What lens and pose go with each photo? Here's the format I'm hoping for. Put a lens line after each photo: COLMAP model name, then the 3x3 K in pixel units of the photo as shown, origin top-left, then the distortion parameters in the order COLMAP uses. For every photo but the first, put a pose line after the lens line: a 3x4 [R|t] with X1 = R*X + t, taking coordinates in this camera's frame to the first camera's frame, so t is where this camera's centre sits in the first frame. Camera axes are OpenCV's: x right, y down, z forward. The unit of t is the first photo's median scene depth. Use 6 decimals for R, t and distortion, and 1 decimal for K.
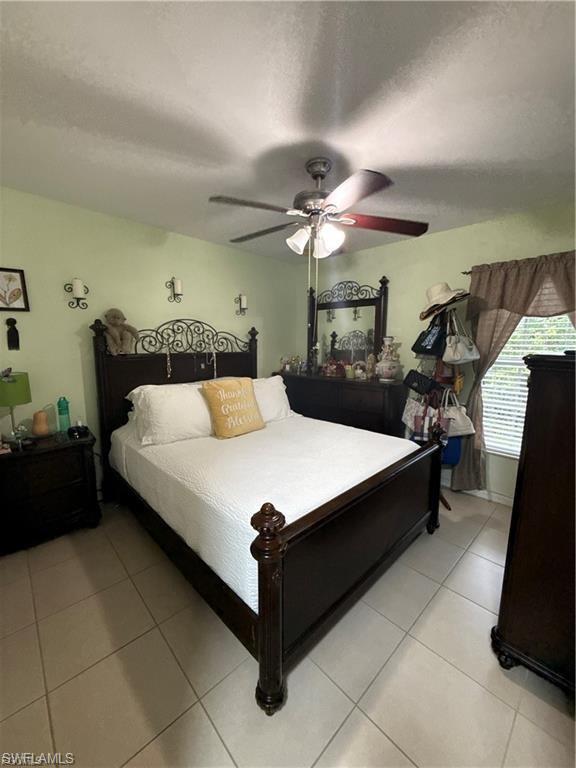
lens RADIAL K [[307.1, 0, 291.9], [0, 307.1, 385.2], [0, 0, 1]] dist [-0.000929, -0.000047]
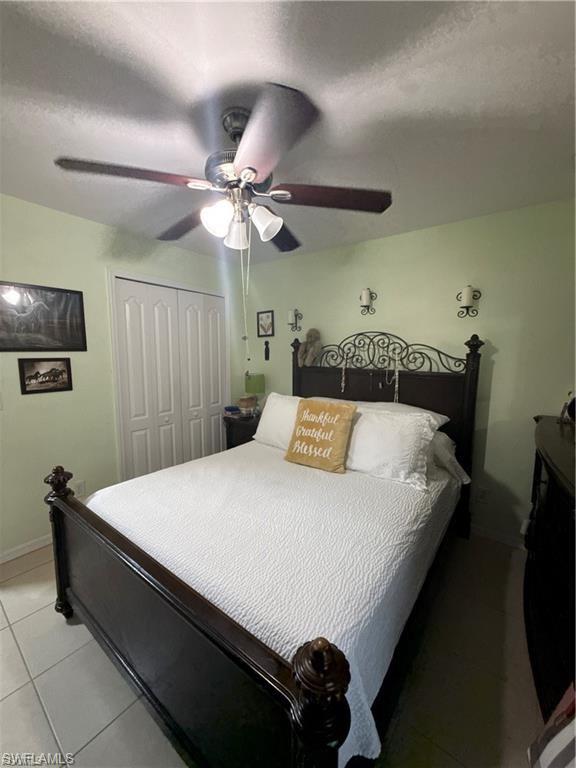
lens RADIAL K [[307.1, 0, 291.9], [0, 307.1, 385.2], [0, 0, 1]] dist [-0.000929, -0.000047]
pose [[0.129251, 0.096013, -0.986953, 0.530917], [-0.151812, 0.985484, 0.075989, -0.094518], [0.979922, 0.140010, 0.141951, 0.672199]]
